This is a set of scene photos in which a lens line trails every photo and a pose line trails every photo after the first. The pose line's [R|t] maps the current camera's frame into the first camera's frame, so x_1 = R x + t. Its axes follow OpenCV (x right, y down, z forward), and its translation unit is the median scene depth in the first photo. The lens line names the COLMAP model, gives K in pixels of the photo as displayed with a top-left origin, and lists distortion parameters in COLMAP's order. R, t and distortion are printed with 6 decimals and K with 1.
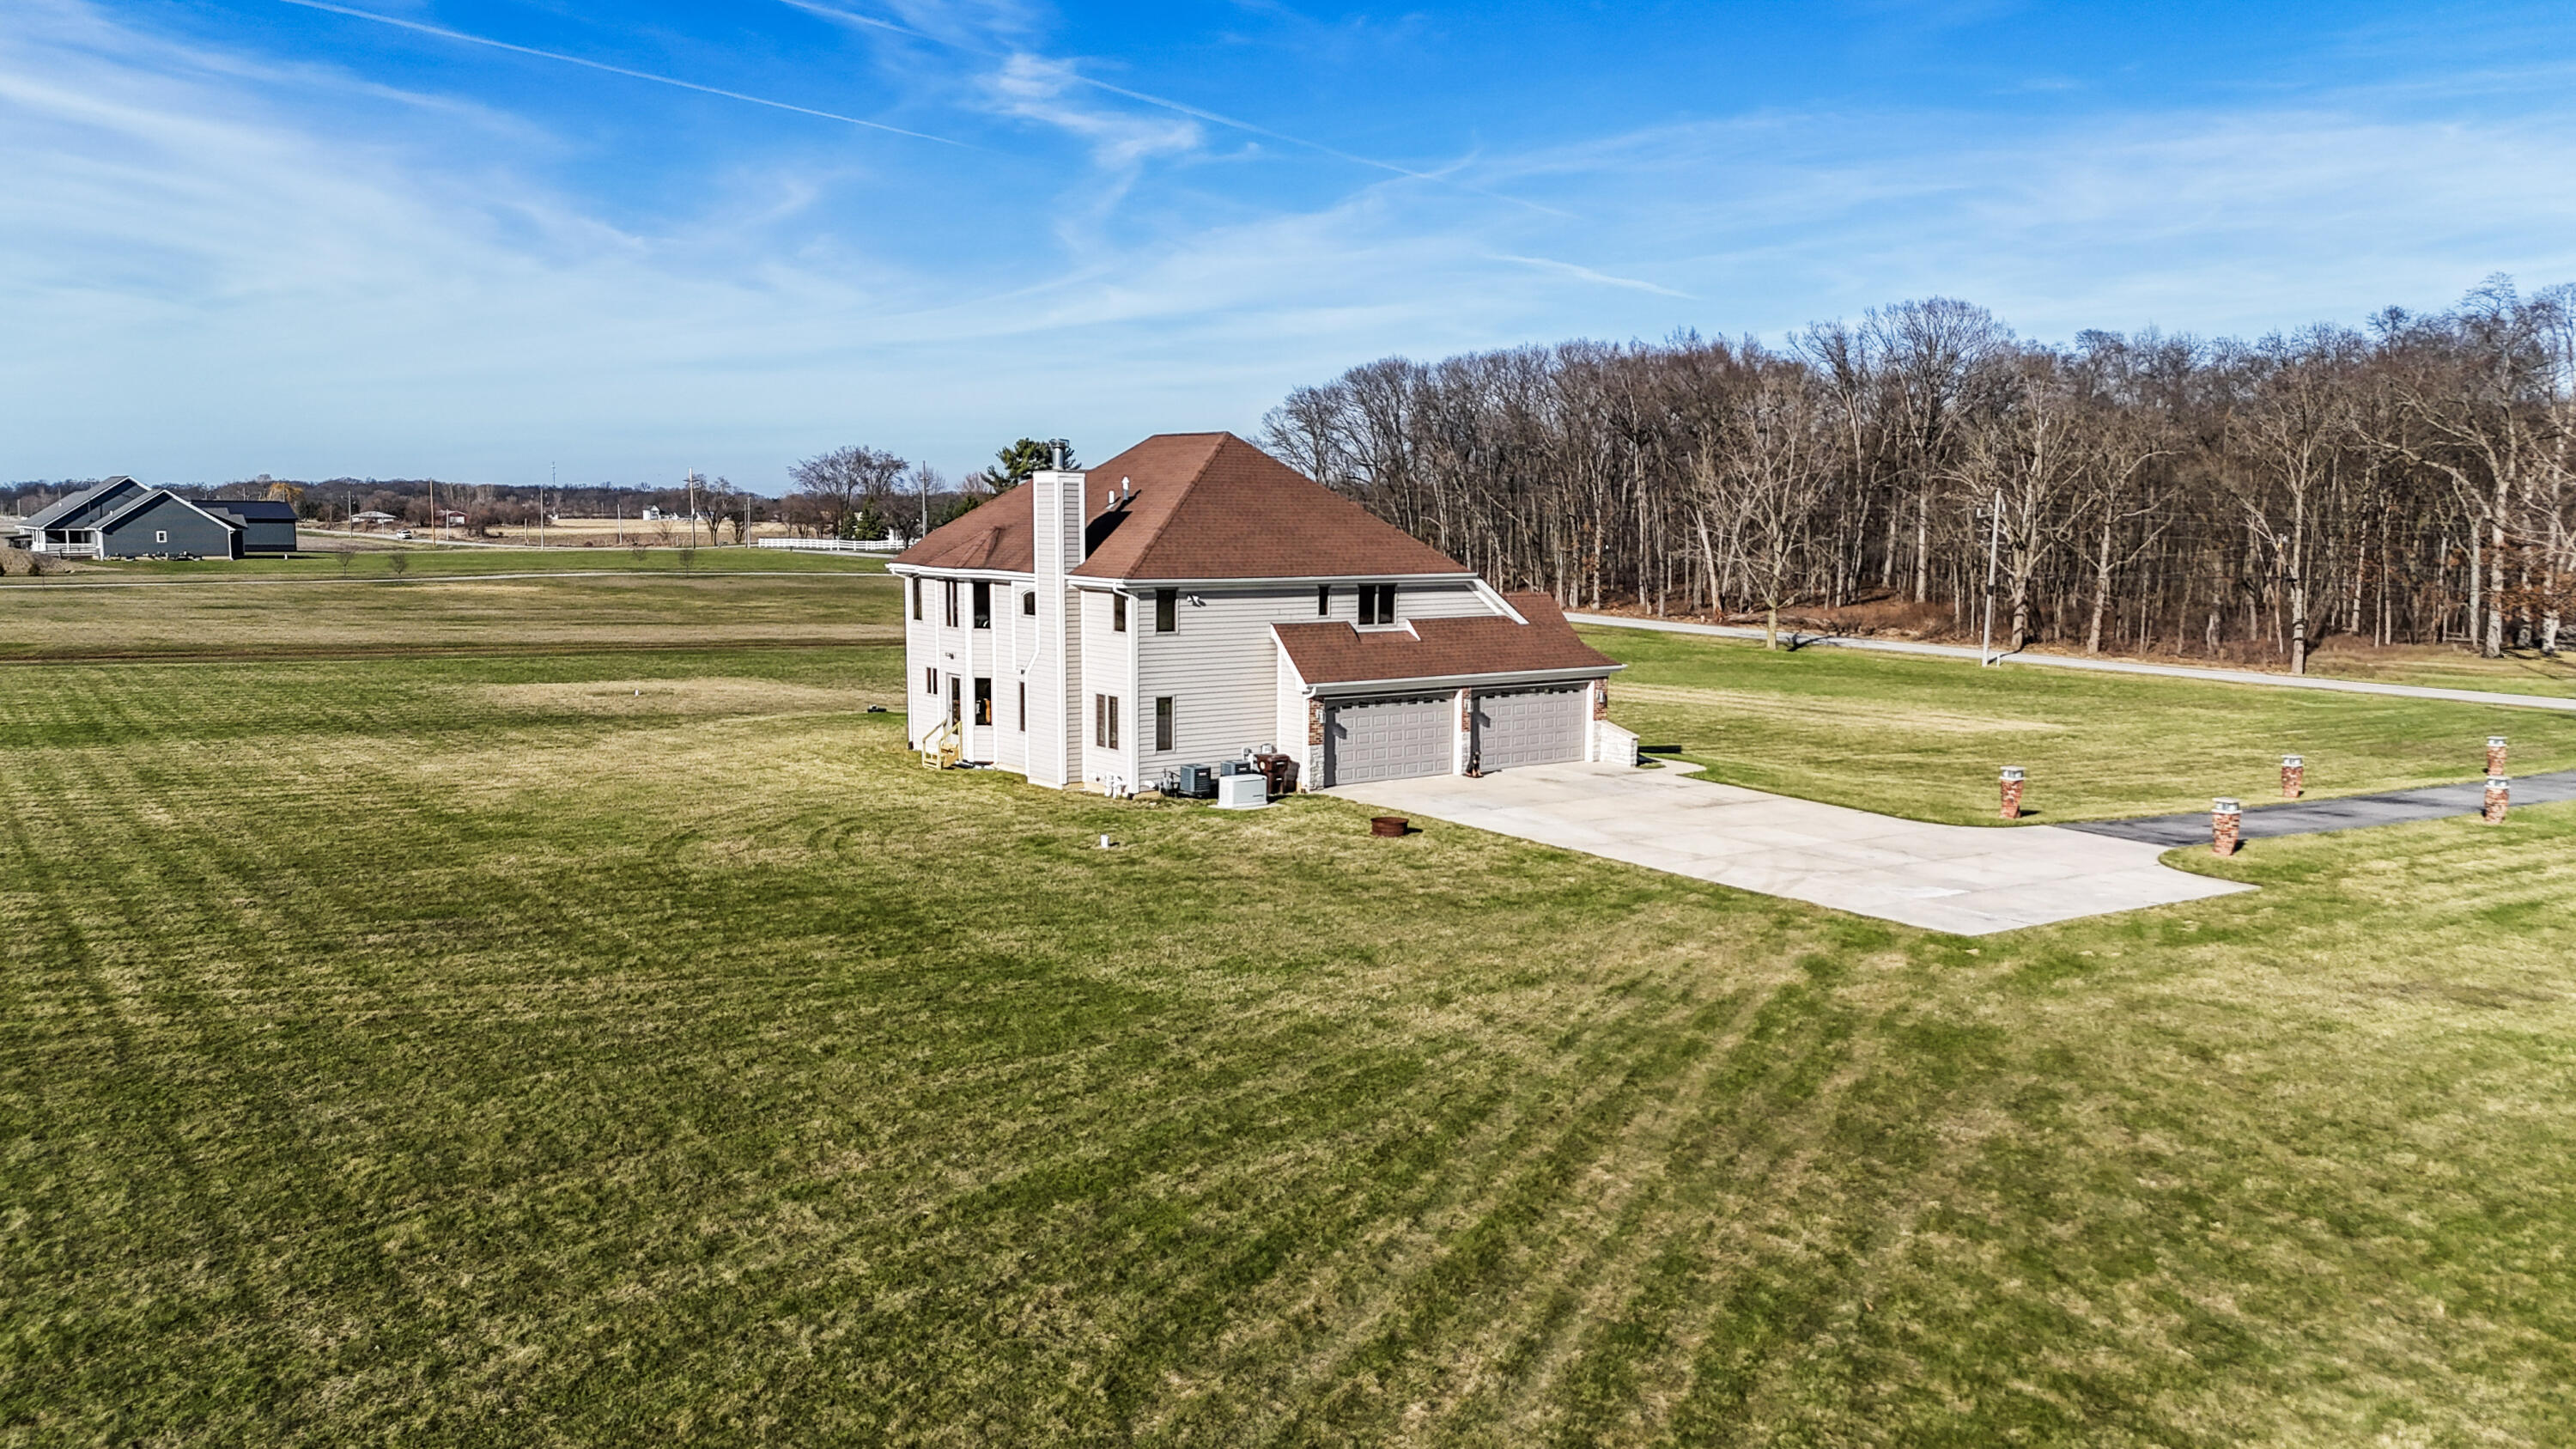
lens RADIAL K [[1893.0, 0, 1294.2], [0, 1893.0, 732.7], [0, 0, 1]] dist [0.067929, -0.054577]
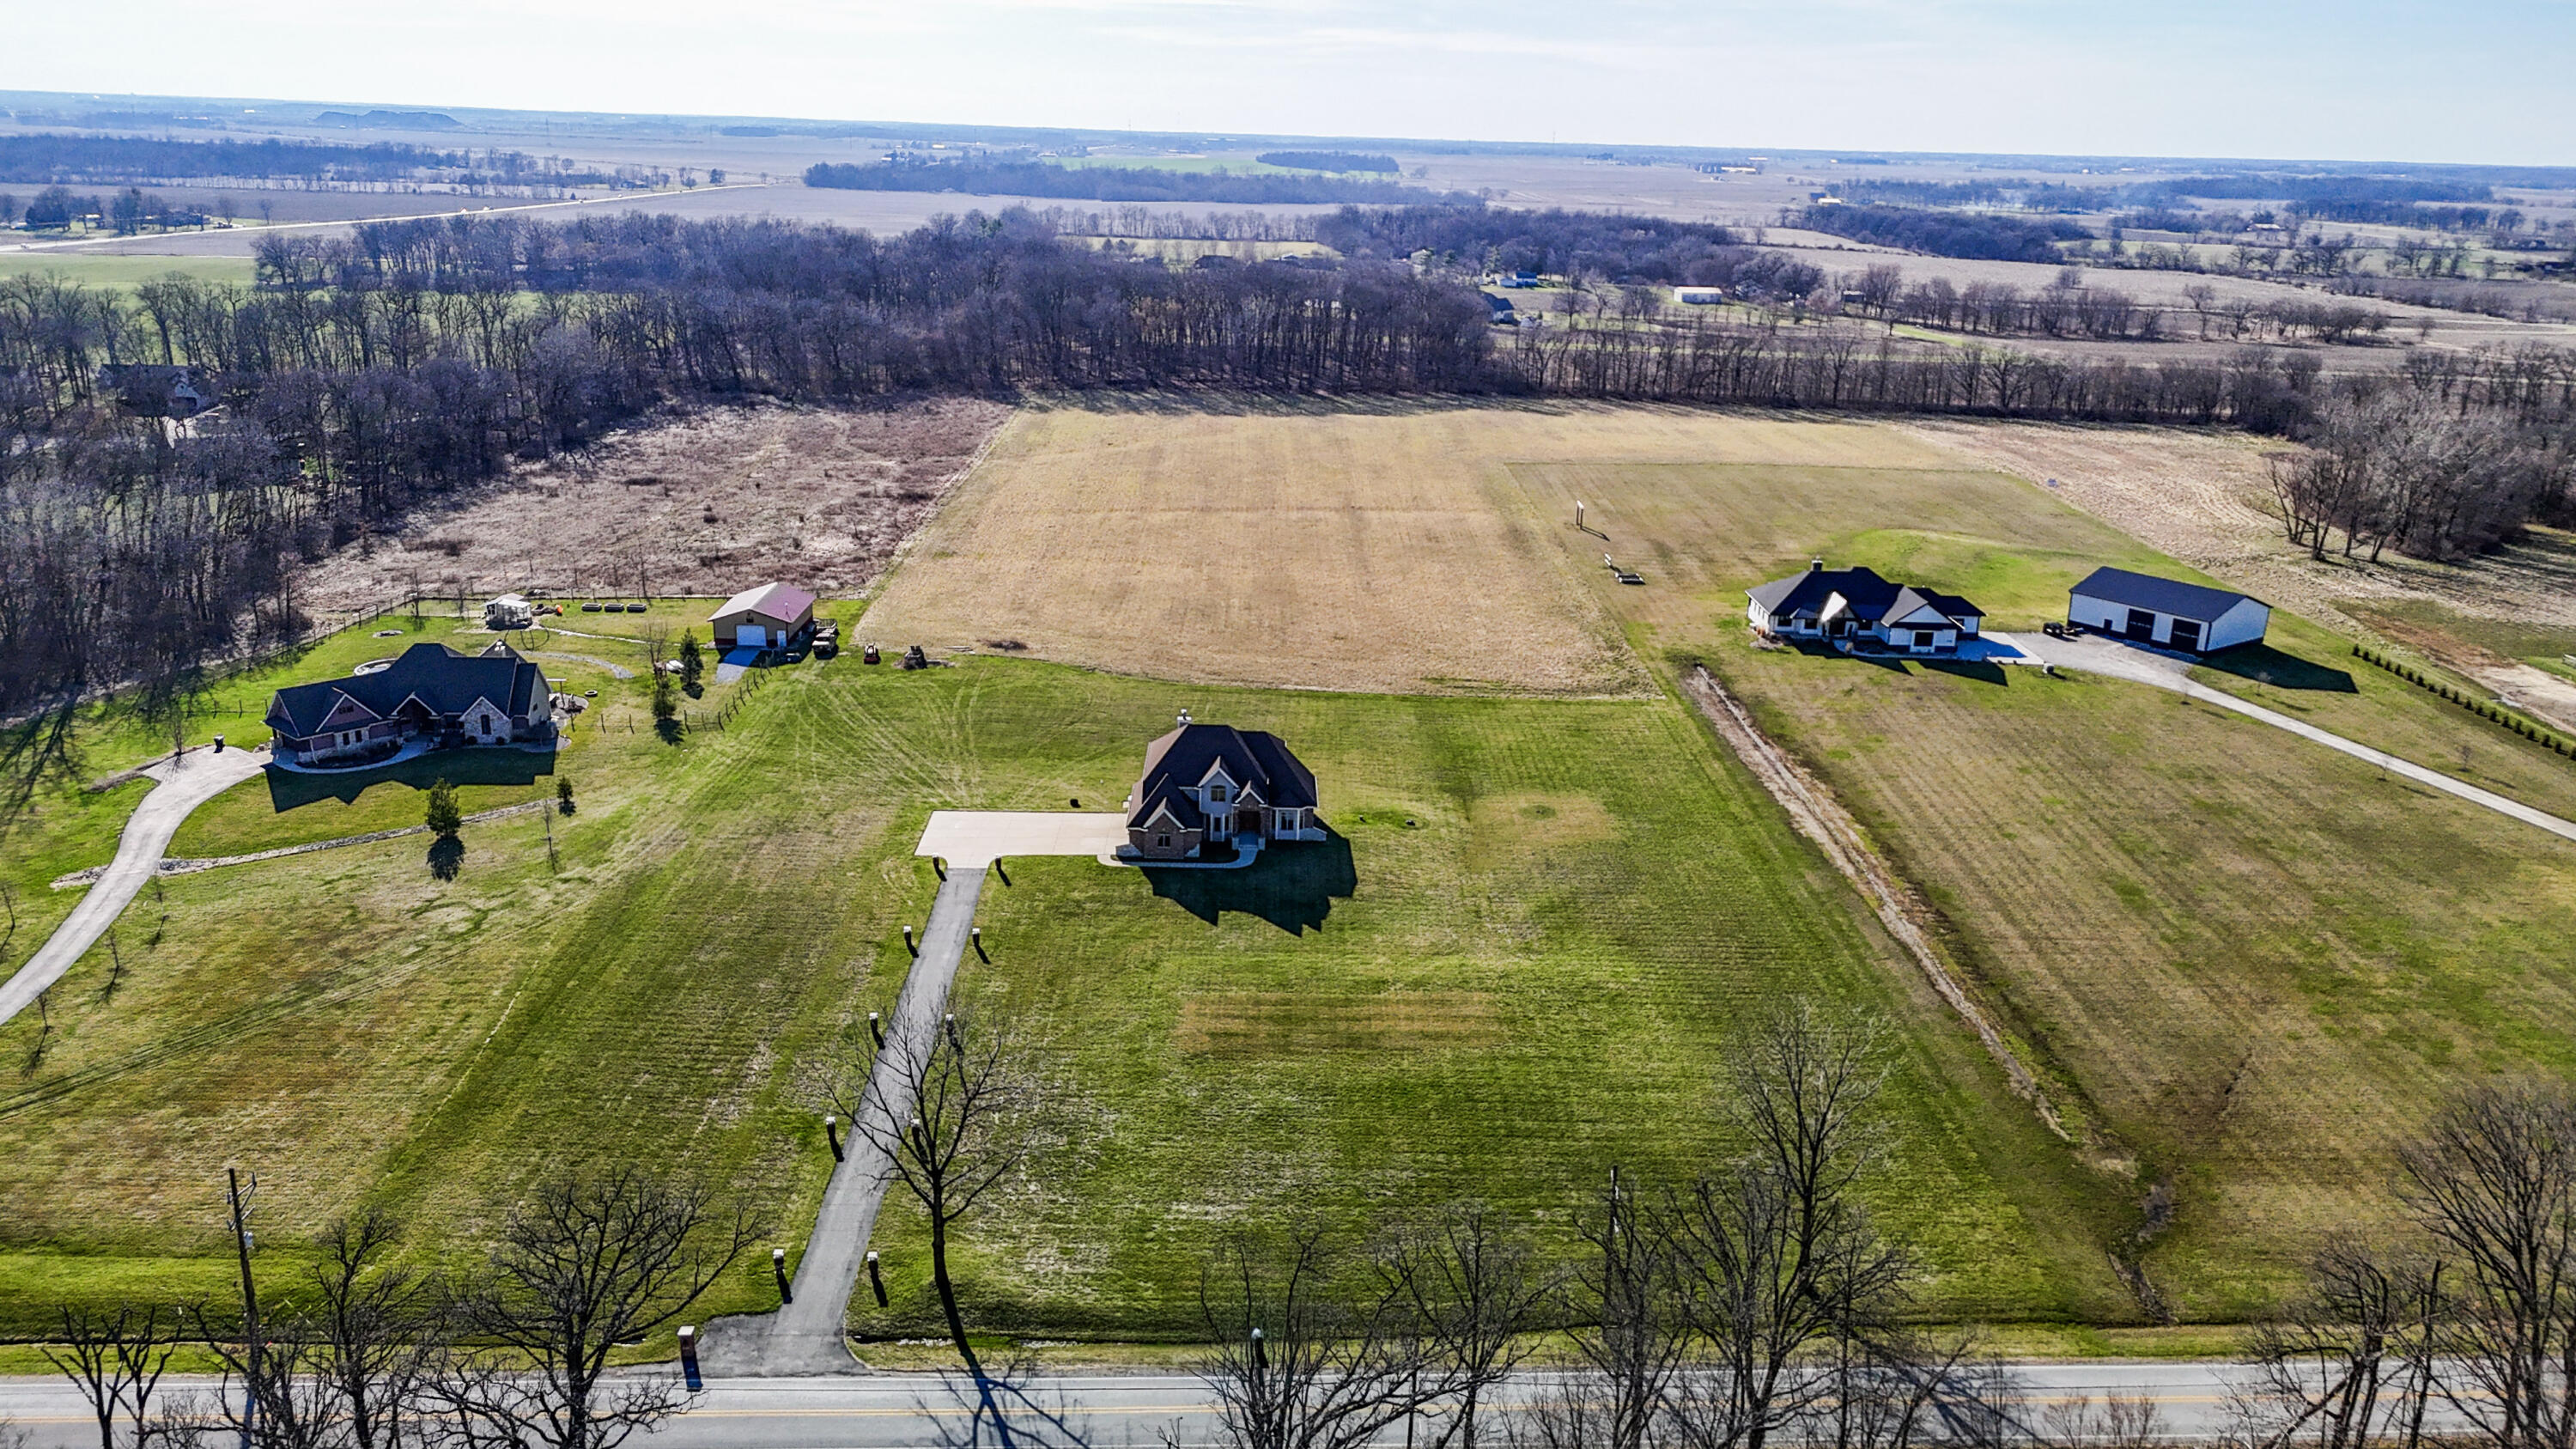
lens RADIAL K [[1893.0, 0, 1300.4], [0, 1893.0, 719.8], [0, 0, 1]] dist [0.067929, -0.054577]
pose [[-0.587913, 0.215575, -0.779670, 2.602211], [-0.126884, 0.927329, 0.352080, -1.447338], [0.798911, 0.305920, -0.517836, 3.041868]]
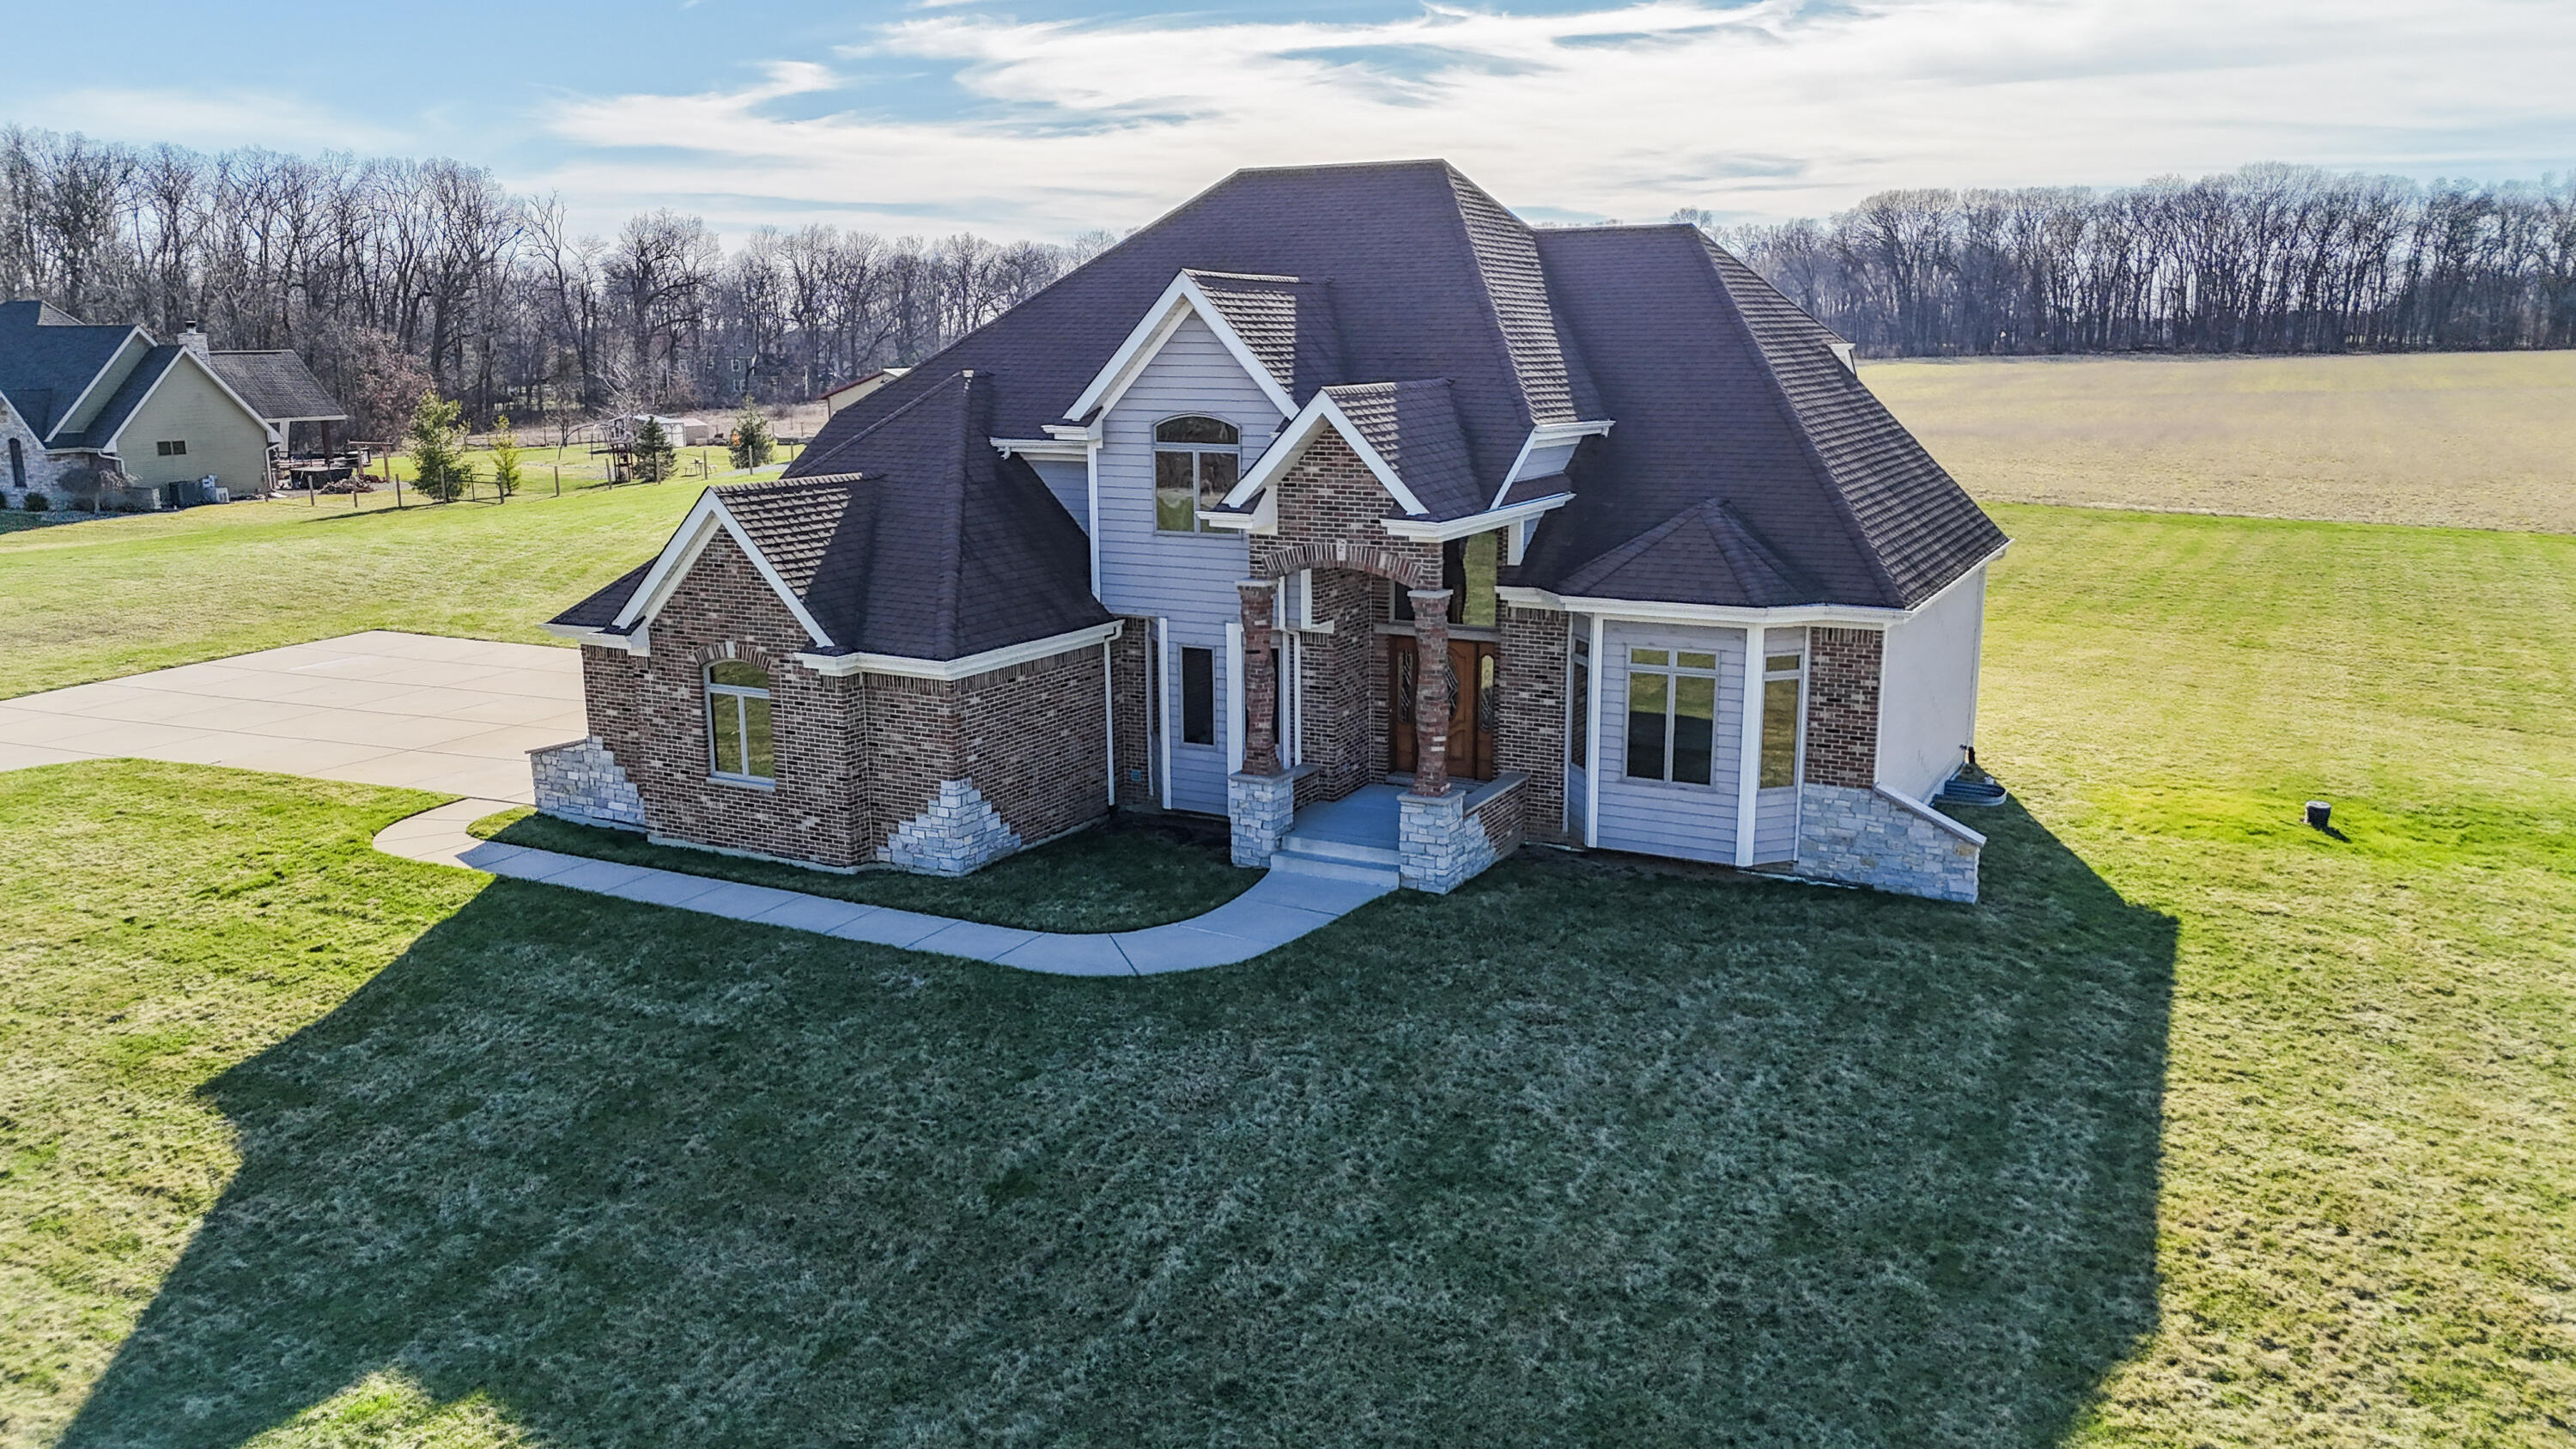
lens RADIAL K [[1893.0, 0, 1289.0], [0, 1893.0, 723.2], [0, 0, 1]] dist [0.067929, -0.054577]
pose [[-0.904075, 0.083772, -0.419083, 0.229223], [-0.051511, 0.952093, 0.301441, -0.182447], [0.424258, 0.294112, -0.856448, 1.645117]]
